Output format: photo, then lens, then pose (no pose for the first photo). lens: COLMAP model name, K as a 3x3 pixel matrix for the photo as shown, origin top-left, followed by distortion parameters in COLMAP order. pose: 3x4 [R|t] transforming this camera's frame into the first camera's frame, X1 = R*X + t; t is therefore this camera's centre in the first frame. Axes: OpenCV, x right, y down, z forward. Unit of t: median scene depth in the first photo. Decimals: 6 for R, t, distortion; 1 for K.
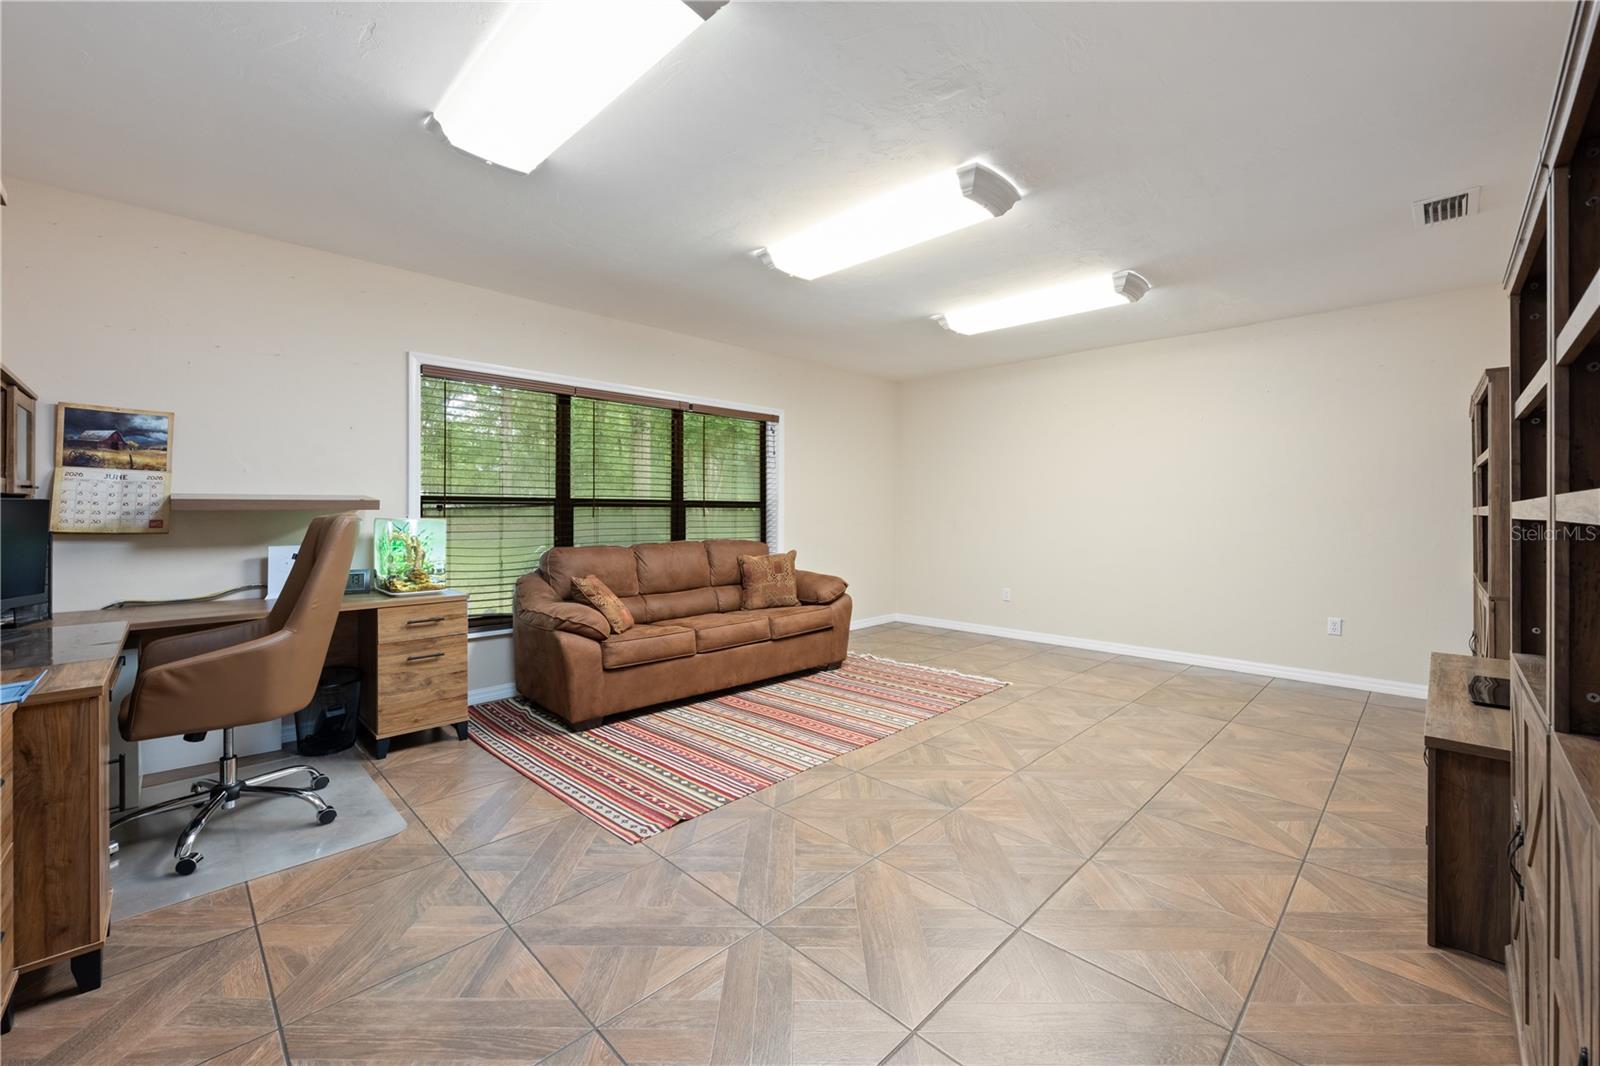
lens RADIAL K [[634.9, 0, 792.1], [0, 634.9, 516.3], [0, 0, 1]] dist [-0.001735, -0.000232]
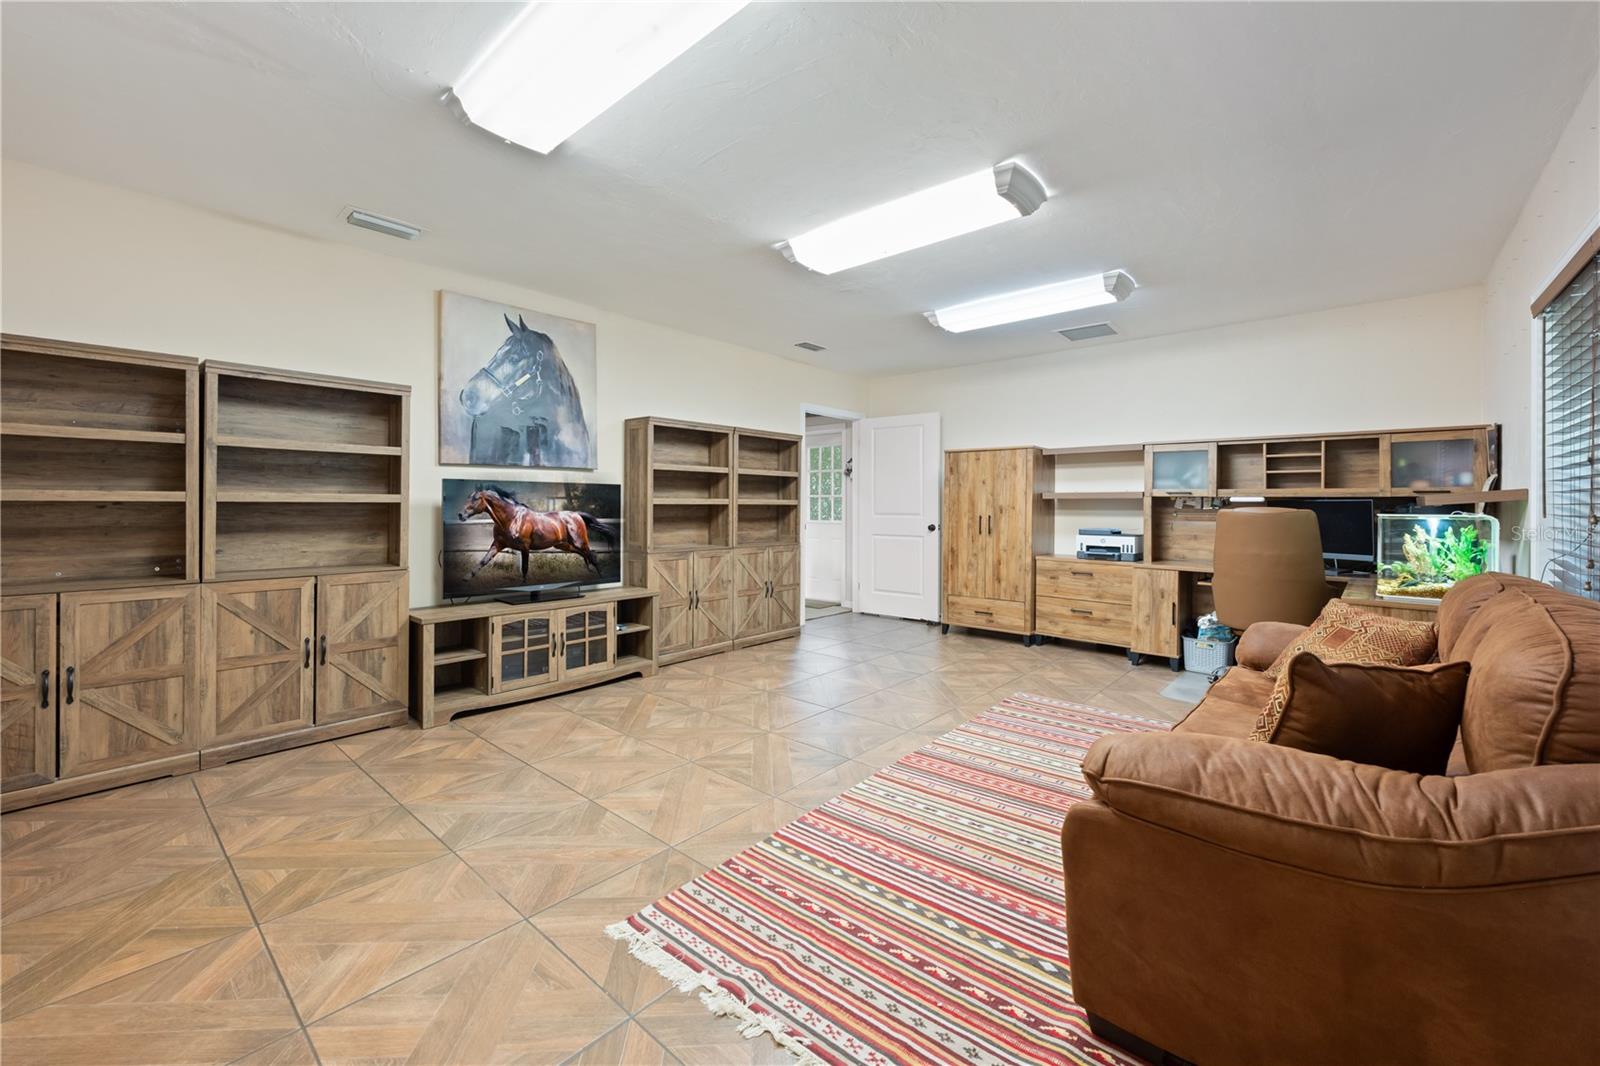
lens RADIAL K [[645.0, 0, 794.8], [0, 645.0, 500.5], [0, 0, 1]] dist [-0.001605, -0.000129]
pose [[-0.997211, -0.008944, -0.074096, 0.357593], [-0.009141, 0.999956, 0.002327, -0.011739], [0.074072, 0.002998, -0.997248, 1.934662]]
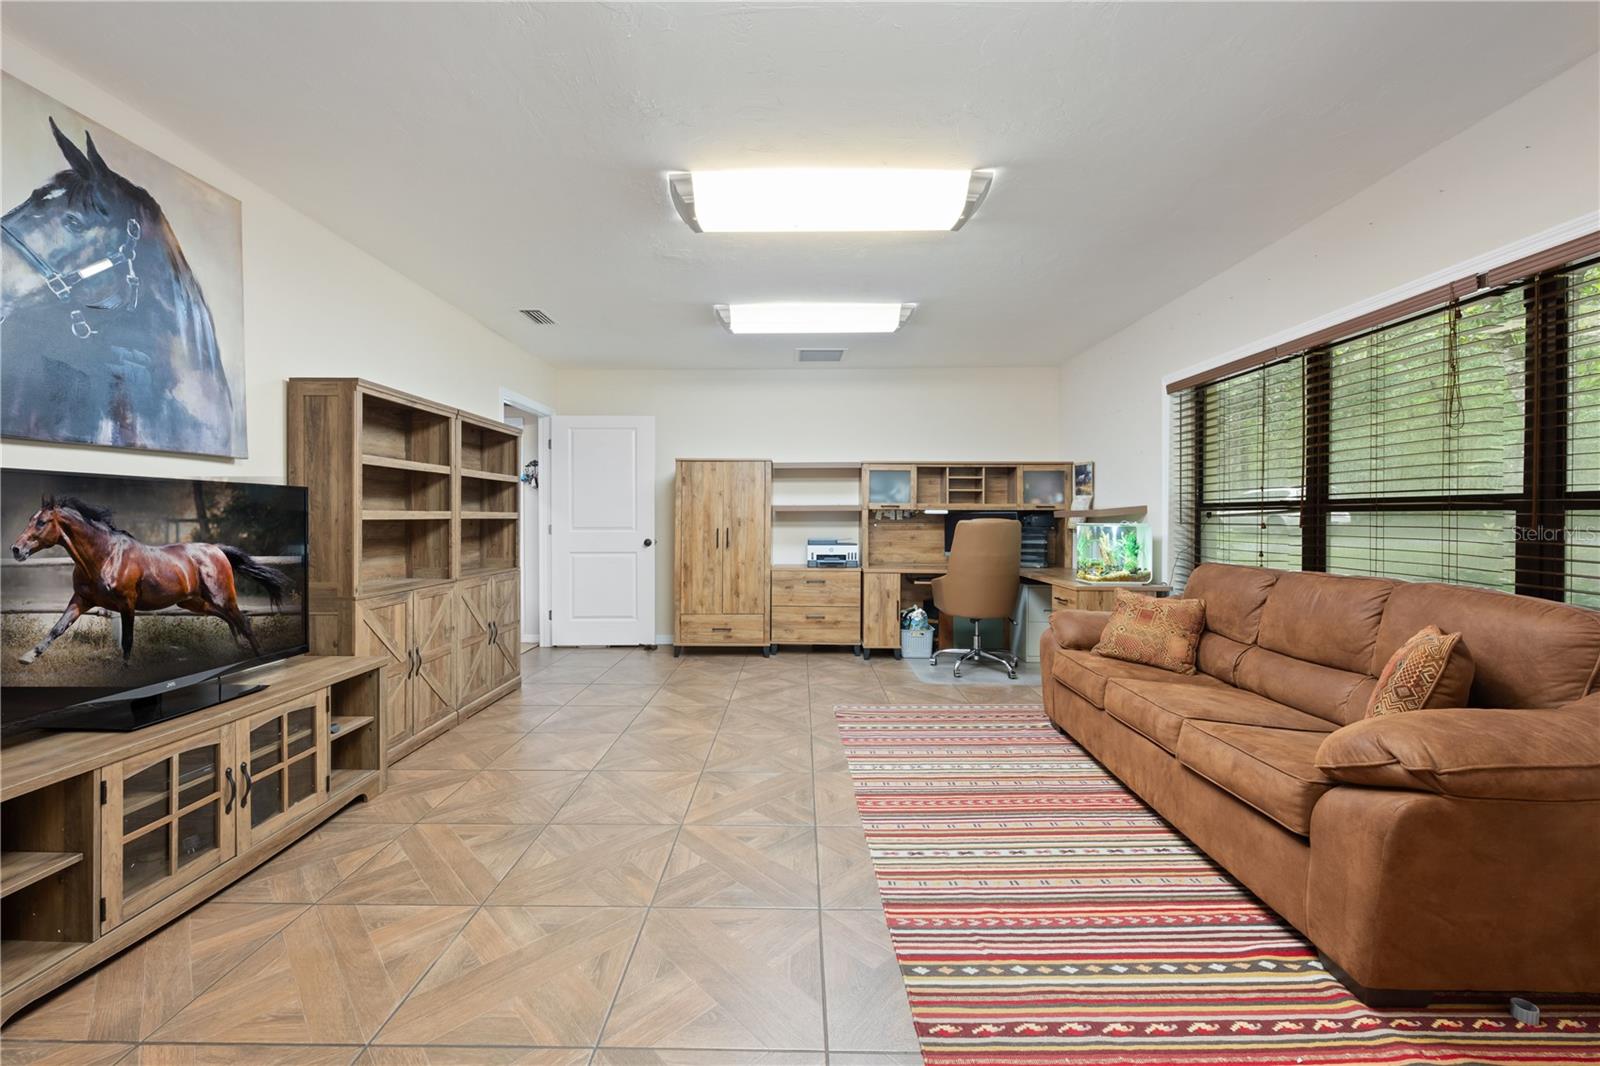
lens RADIAL K [[634.9, 0, 792.1], [0, 634.9, 516.3], [0, 0, 1]] dist [-0.001735, -0.000232]
pose [[-0.707123, -0.003922, -0.707079, 0.763722], [-0.008801, 0.999956, 0.003255, -0.010253], [0.707035, 0.008524, -0.707127, 1.529003]]
